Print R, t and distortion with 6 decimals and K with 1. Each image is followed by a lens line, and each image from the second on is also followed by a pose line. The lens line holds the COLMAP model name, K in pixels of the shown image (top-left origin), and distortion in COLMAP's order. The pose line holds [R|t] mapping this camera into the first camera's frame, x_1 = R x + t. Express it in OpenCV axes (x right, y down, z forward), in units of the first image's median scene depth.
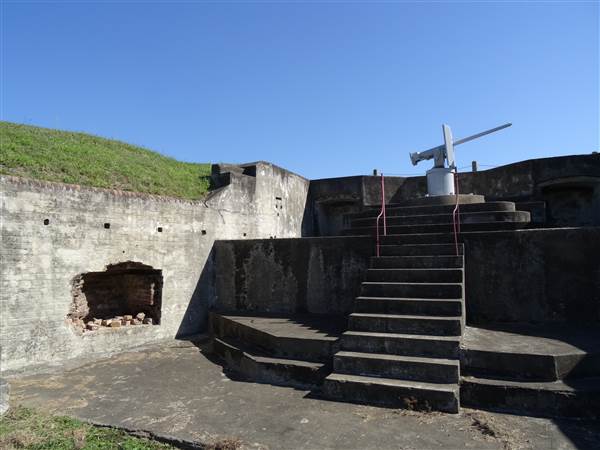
lens RADIAL K [[430.9, 0, 297.6], [0, 430.9, 224.3], [0, 0, 1]] dist [0.002858, -0.002187]
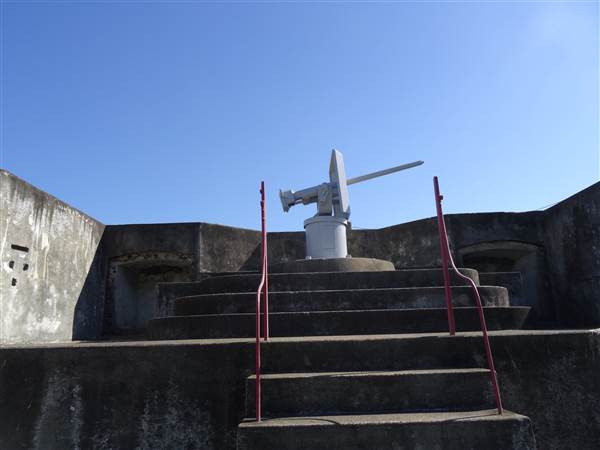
lens RADIAL K [[430.9, 0, 309.1], [0, 430.9, 224.8], [0, 0, 1]] dist [0.002858, -0.002187]
pose [[0.911644, 0.087132, 0.401638, 0.054819], [-0.015166, 0.983734, -0.178990, -0.005184], [-0.410700, 0.157084, 0.898137, 0.455239]]
